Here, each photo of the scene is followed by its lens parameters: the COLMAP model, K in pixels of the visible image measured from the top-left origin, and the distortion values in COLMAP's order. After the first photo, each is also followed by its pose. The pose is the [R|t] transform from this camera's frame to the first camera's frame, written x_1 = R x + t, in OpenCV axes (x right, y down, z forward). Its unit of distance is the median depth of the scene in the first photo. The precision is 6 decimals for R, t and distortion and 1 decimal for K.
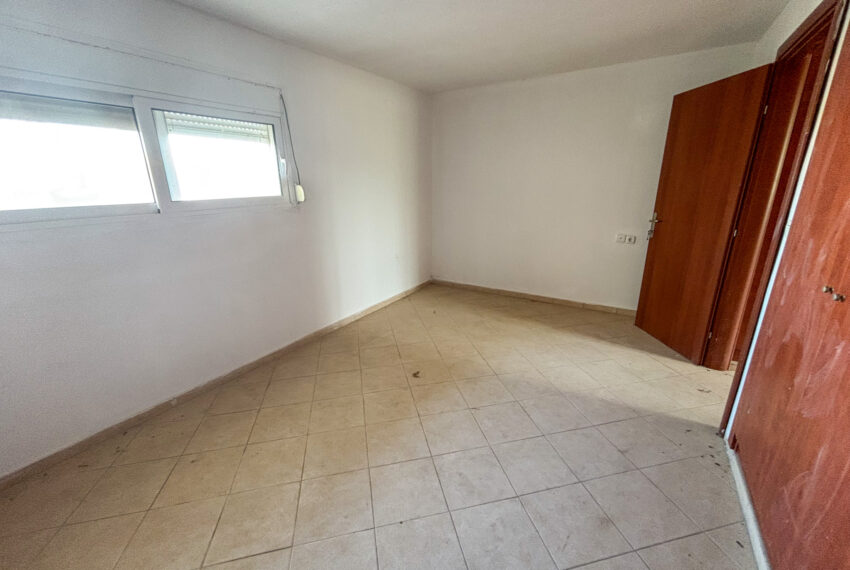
lens RADIAL K [[353.2, 0, 425.4], [0, 353.2, 278.7], [0, 0, 1]] dist [0.019700, -0.000013]
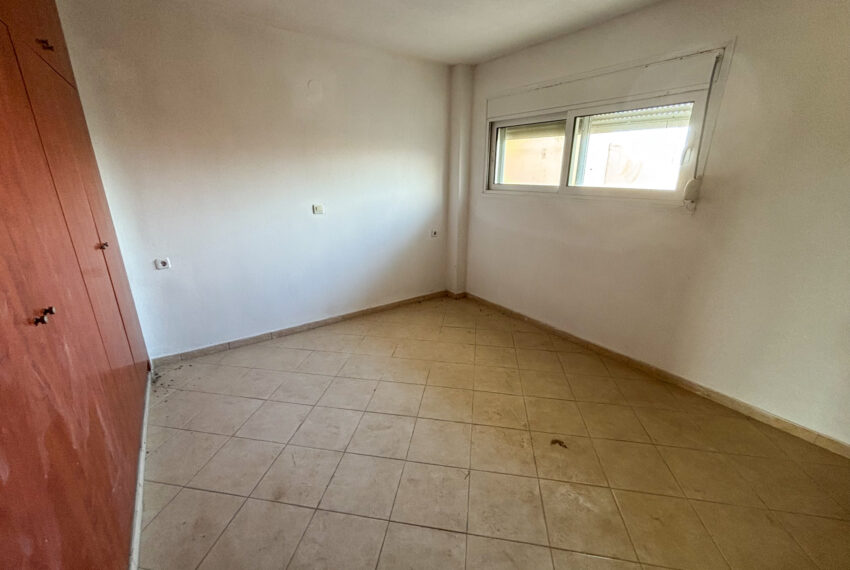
lens RADIAL K [[345.1, 0, 424.8], [0, 345.1, 284.0], [0, 0, 1]] dist [0.001395, -0.000201]
pose [[-0.375953, 0.298735, -0.877164, 0.761440], [-0.255680, 0.876419, 0.408066, -0.295910], [0.890666, 0.377687, -0.253112, 1.023252]]
